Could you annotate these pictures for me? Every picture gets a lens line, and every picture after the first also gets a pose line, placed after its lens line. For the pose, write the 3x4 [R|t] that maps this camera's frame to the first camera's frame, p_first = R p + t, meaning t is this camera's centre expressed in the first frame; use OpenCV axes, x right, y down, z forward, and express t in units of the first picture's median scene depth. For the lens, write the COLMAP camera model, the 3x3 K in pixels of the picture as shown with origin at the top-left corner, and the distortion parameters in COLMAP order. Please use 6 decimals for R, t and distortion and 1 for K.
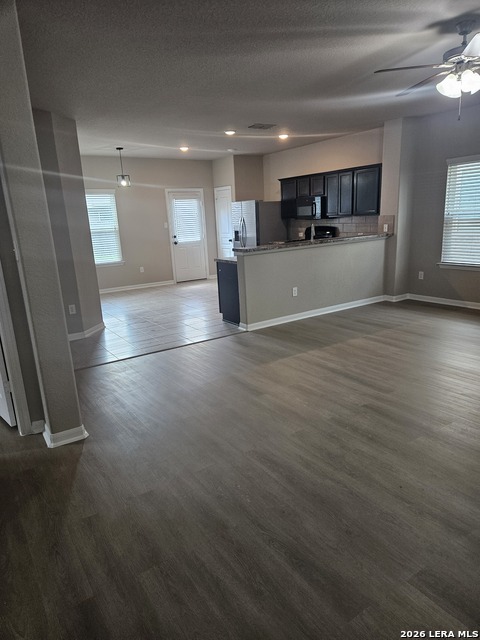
lens RADIAL K [[436.6, 0, 229.0], [0, 436.6, 309.5], [0, 0, 1]] dist [0.096804, -0.081704]
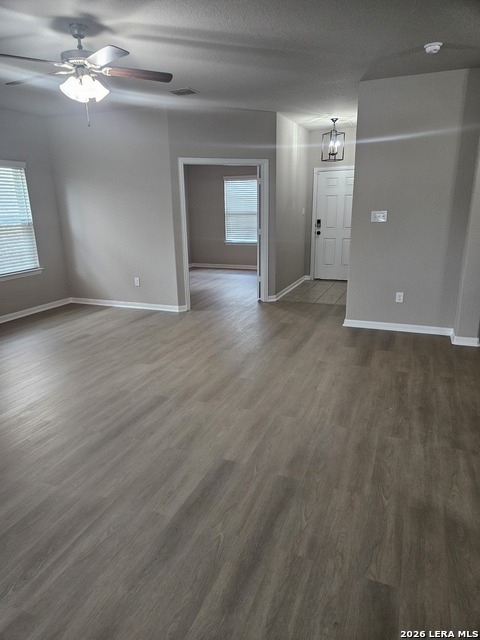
lens RADIAL K [[436.6, 0, 229.0], [0, 436.6, 309.5], [0, 0, 1]] dist [0.096804, -0.081704]
pose [[-0.577558, -0.141293, 0.804029, -0.485621], [0.222522, 0.920364, 0.321581, -0.277216], [-0.785437, 0.364646, -0.500123, 1.301414]]
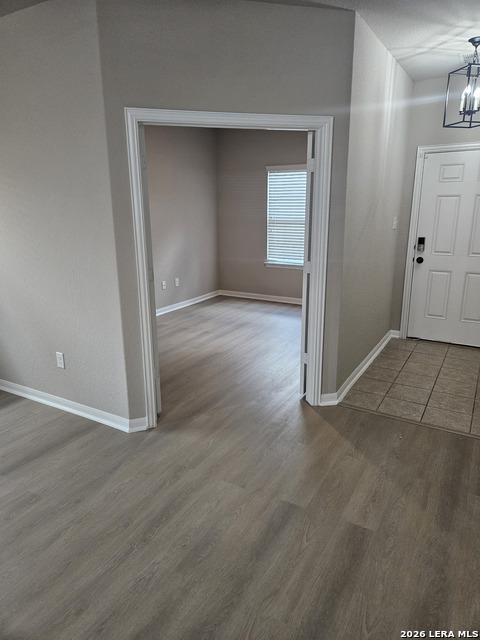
lens RADIAL K [[436.6, 0, 229.0], [0, 436.6, 309.5], [0, 0, 1]] dist [0.096804, -0.081704]
pose [[-0.450319, -0.163320, 0.877804, 0.251631], [0.224506, 0.930831, 0.288359, -0.171976], [-0.864182, 0.326926, -0.382505, 0.657677]]
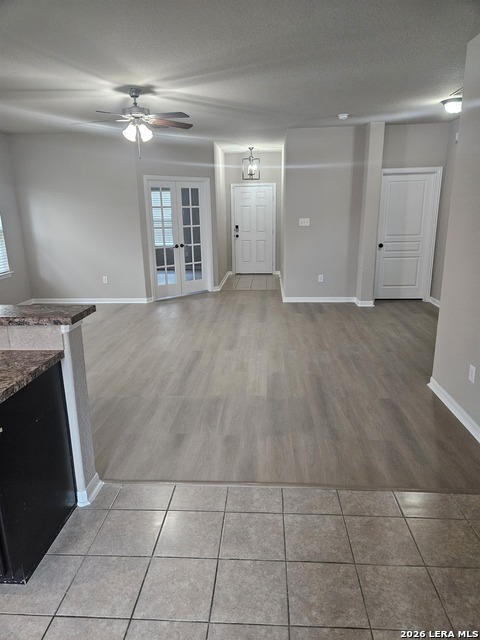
lens RADIAL K [[432.4, 0, 242.4], [0, 432.4, 304.9], [0, 0, 1]] dist [0.031590, -0.000293]
pose [[-0.811707, -0.072232, 0.579581, -0.519606], [0.179354, 0.913552, 0.365040, -0.413005], [-0.555845, 0.400256, -0.728582, 1.847442]]
